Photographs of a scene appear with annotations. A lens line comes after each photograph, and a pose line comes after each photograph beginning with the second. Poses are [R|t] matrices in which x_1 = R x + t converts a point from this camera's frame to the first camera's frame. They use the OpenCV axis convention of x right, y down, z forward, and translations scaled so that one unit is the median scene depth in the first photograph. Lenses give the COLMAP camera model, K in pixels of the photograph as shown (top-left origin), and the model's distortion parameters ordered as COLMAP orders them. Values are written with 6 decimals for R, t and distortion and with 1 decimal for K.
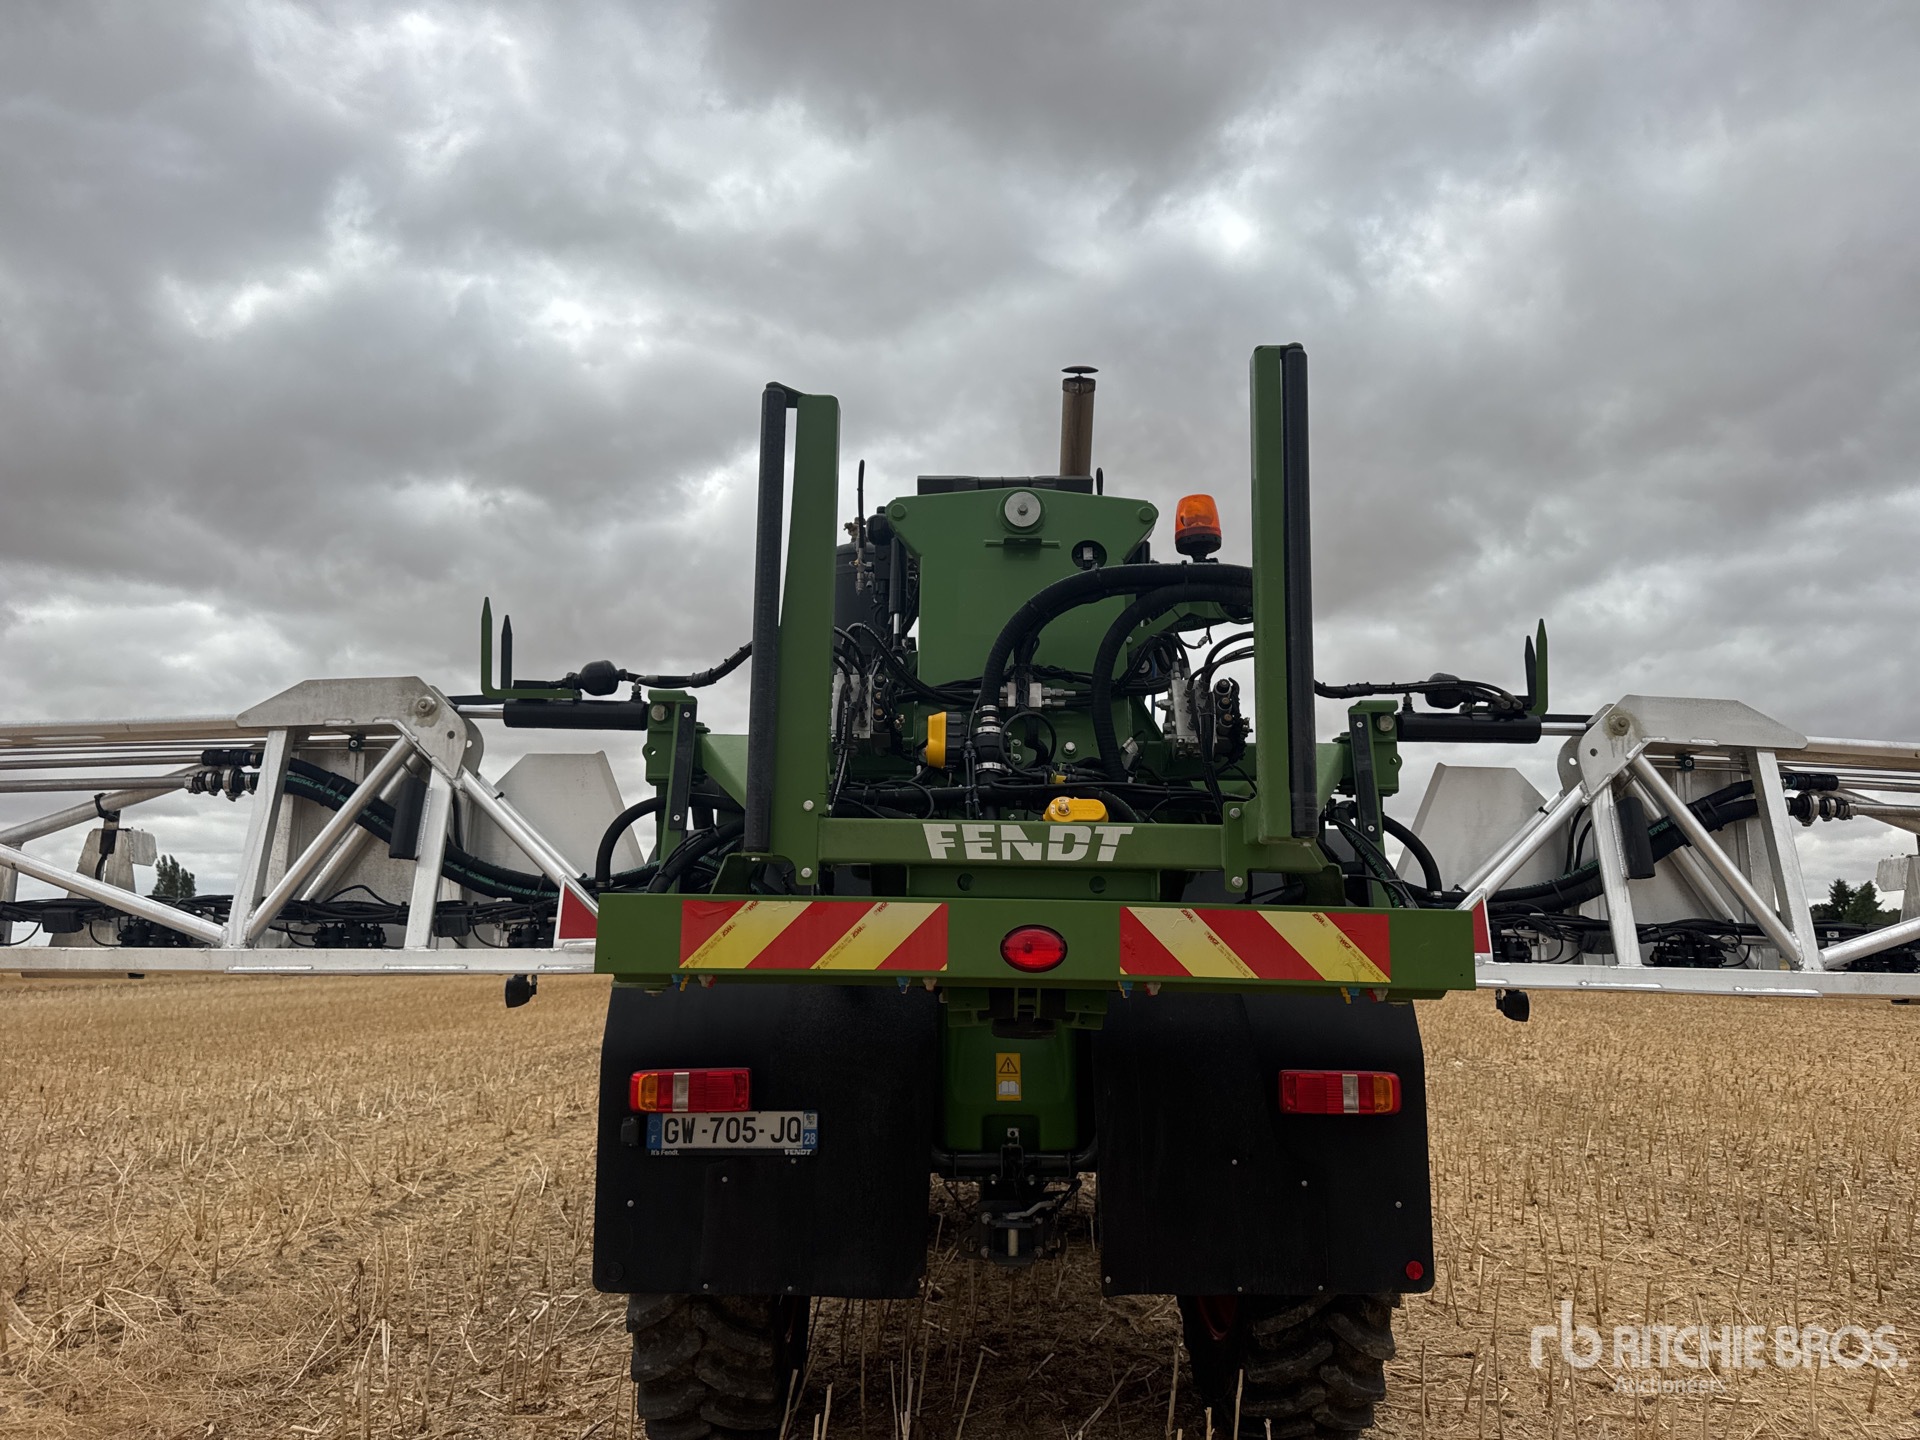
lens RADIAL K [[1512.3, 0, 959.8], [0, 1512.3, 779.5], [0, 0, 1]] dist [0.033039, -0.062497]
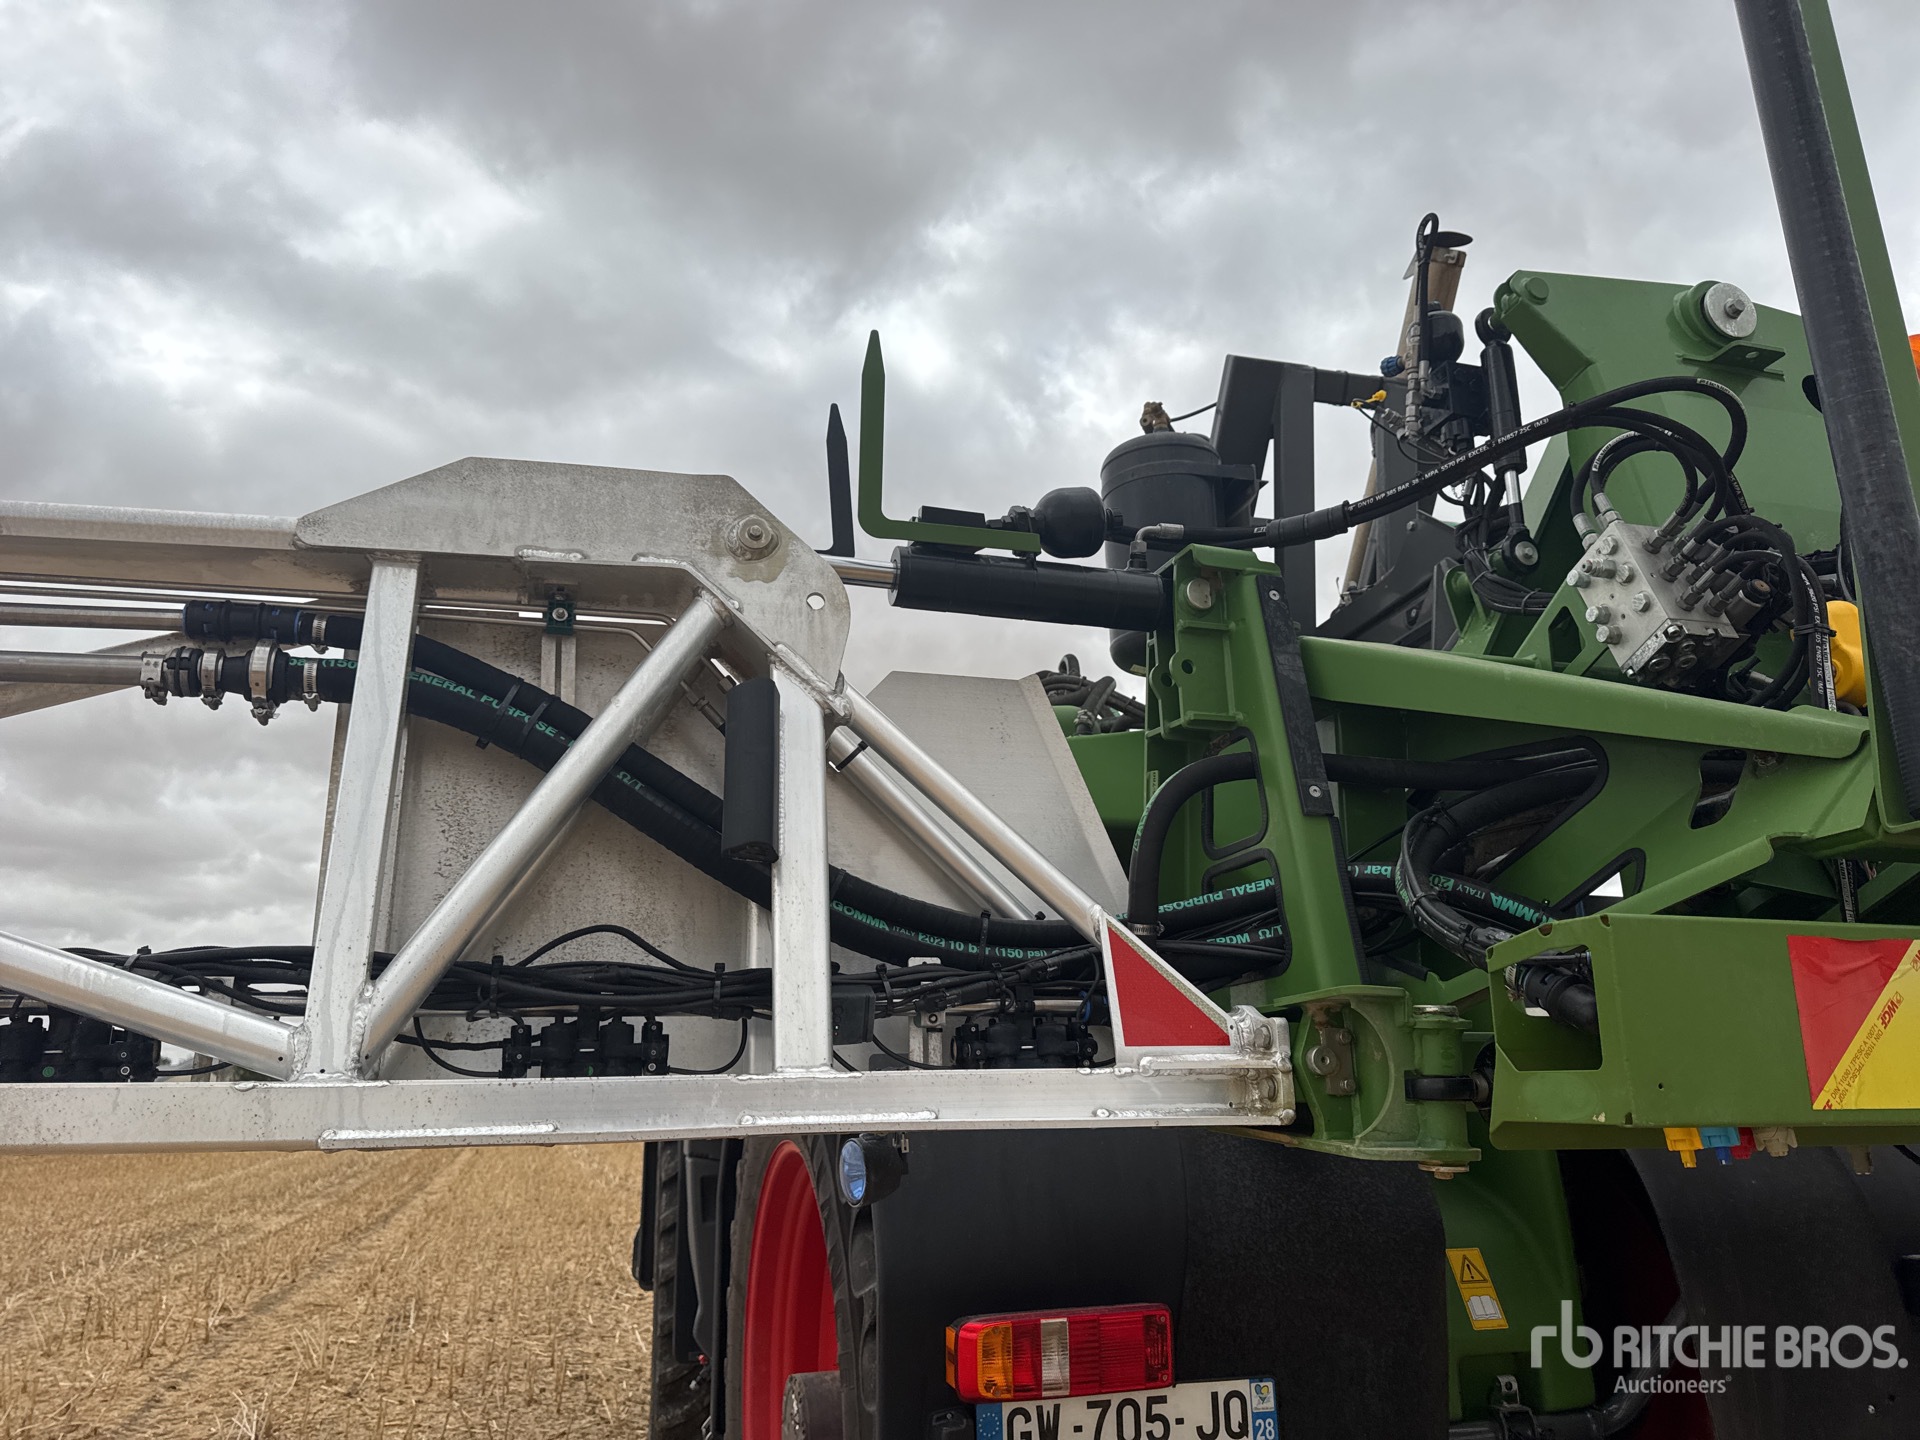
lens RADIAL K [[1512.3, 0, 959.8], [0, 1512.3, 779.5], [0, 0, 1]] dist [0.033039, -0.062497]
pose [[0.955731, 0.045346, 0.290726, -0.391323], [-0.018303, 0.995302, -0.095071, 0.061165], [-0.293671, 0.085542, 0.952071, 0.516543]]
